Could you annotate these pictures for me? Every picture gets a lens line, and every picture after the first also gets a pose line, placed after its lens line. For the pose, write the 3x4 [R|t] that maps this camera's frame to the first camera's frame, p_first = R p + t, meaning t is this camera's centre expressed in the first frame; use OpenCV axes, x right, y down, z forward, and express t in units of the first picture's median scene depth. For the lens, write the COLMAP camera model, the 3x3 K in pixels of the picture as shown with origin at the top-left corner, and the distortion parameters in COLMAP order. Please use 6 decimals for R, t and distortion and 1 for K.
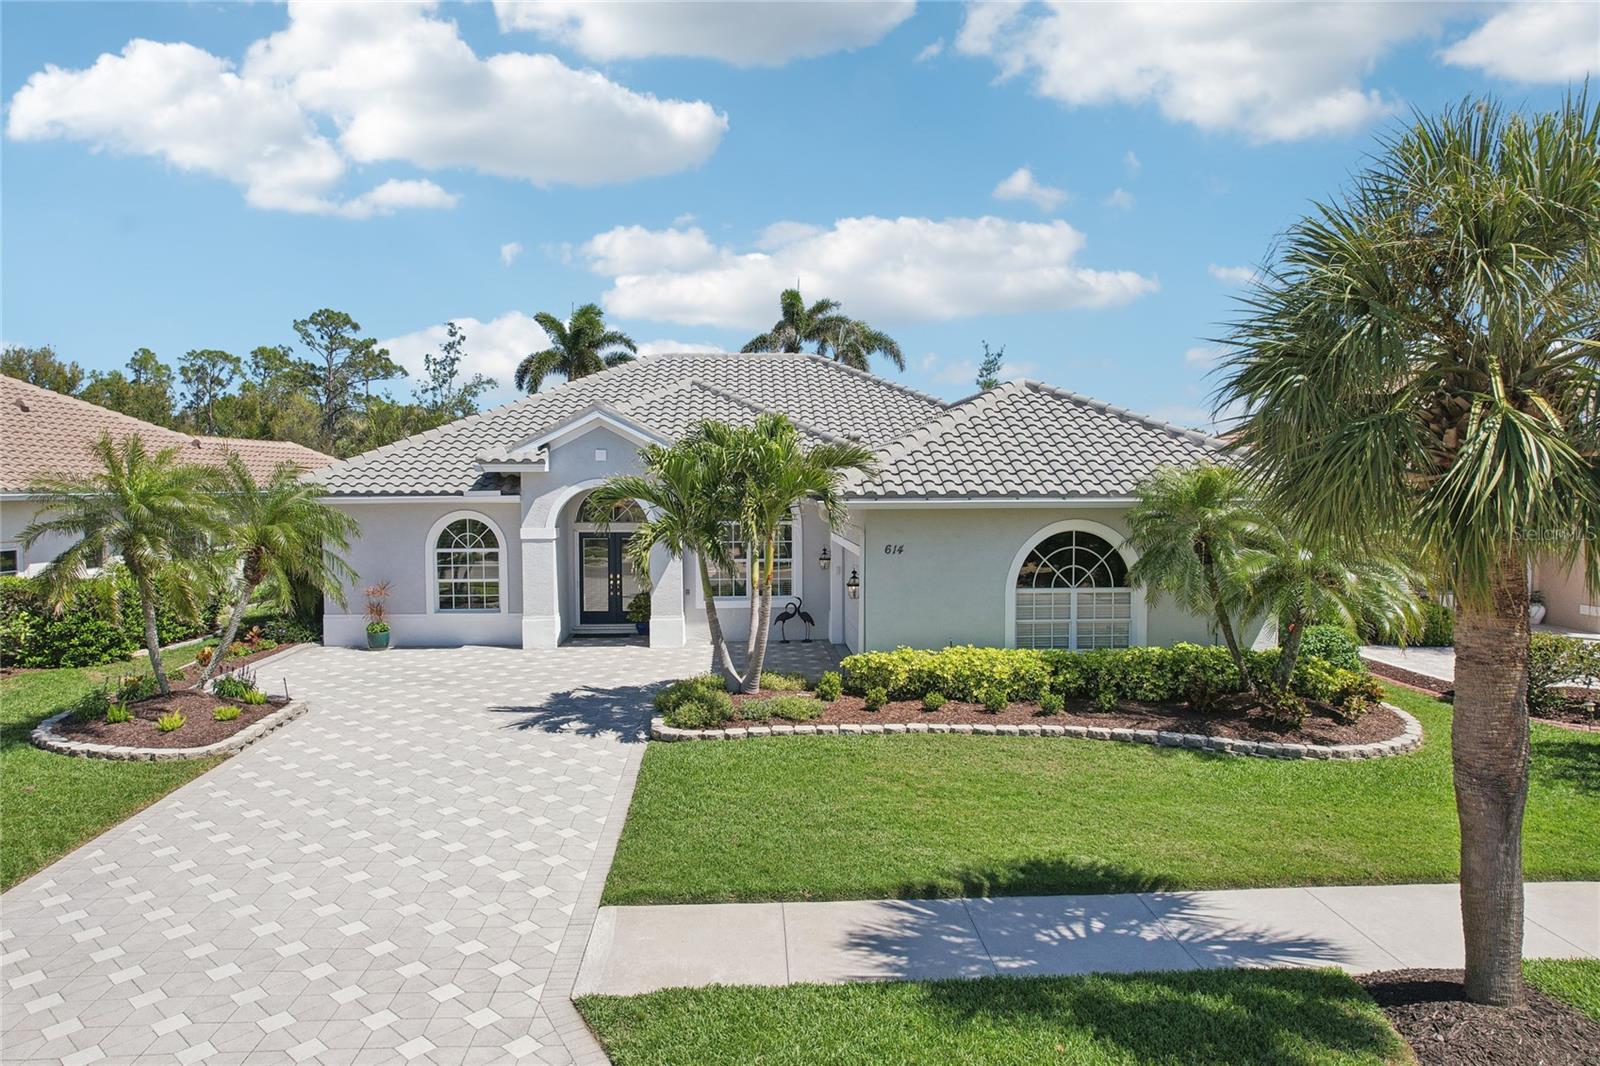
lens RADIAL K [[1041.4, 0, 800.0], [0, 1041.4, 533.0], [0, 0, 1]] dist [-0.068937, 0.059096]
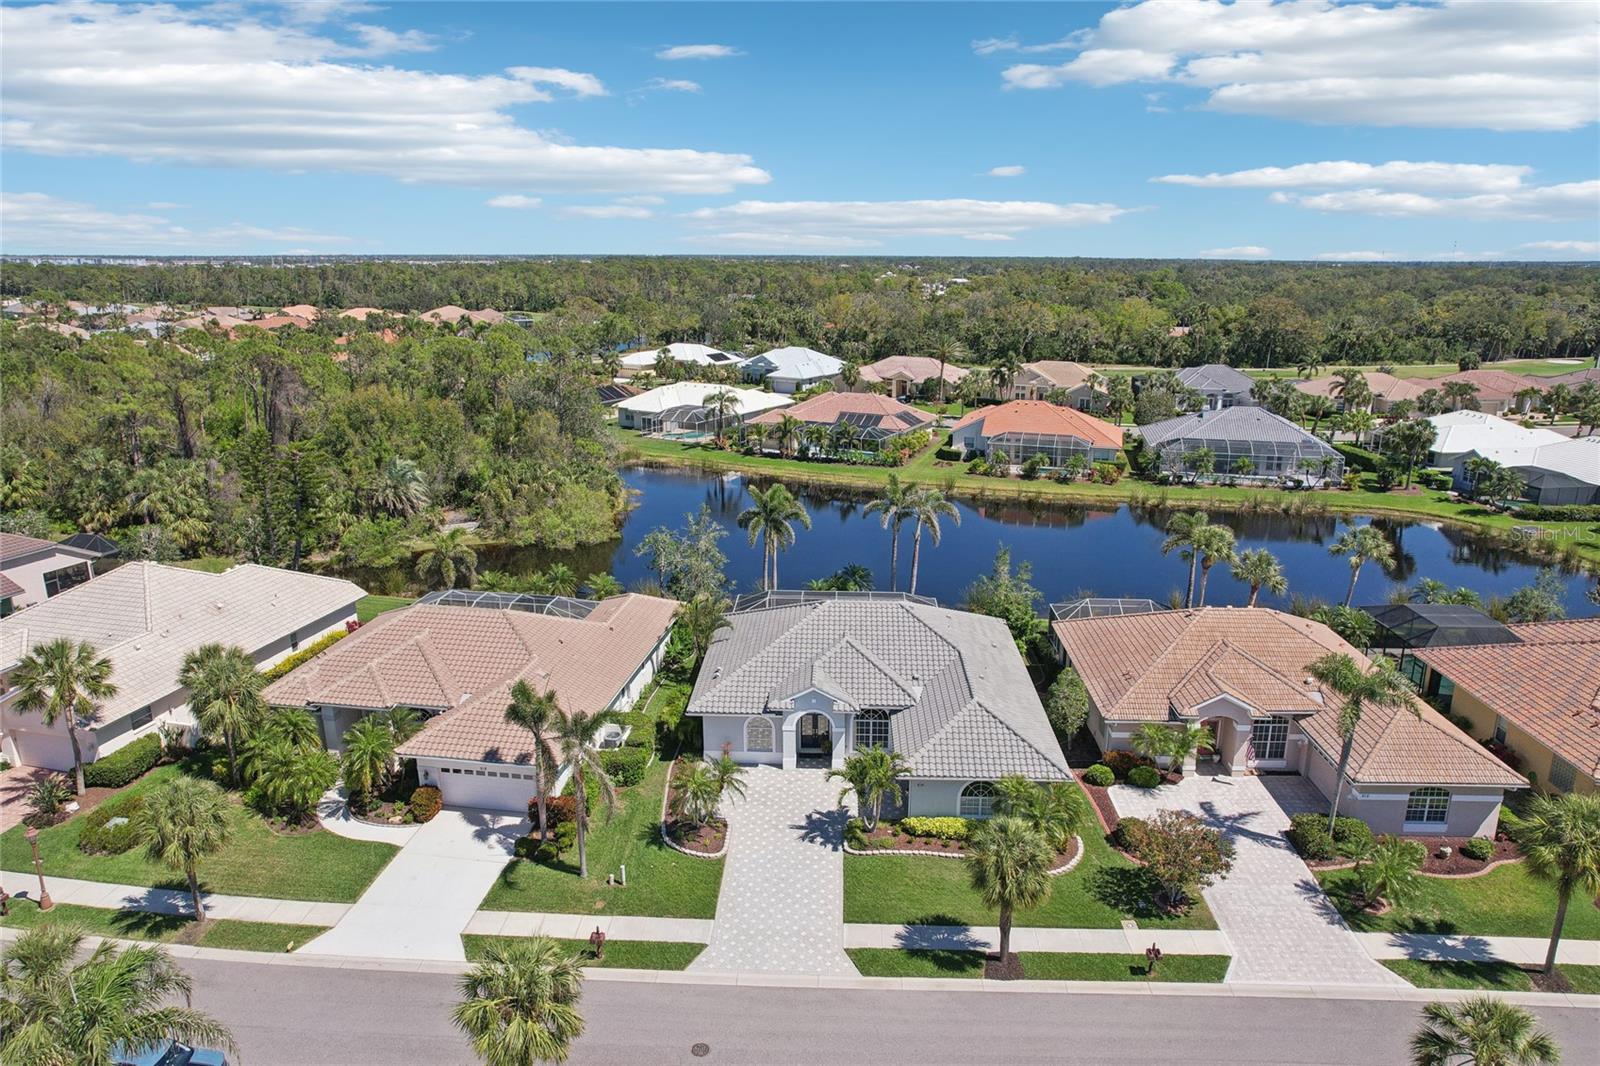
lens RADIAL K [[1041.4, 0, 800.0], [0, 1041.4, 533.0], [0, 0, 1]] dist [-0.068937, 0.059096]
pose [[0.995129, 0.026747, -0.094881, 0.007434], [-0.004832, 0.974564, 0.224057, -1.604941], [0.098460, -0.222507, 0.969946, -2.116630]]
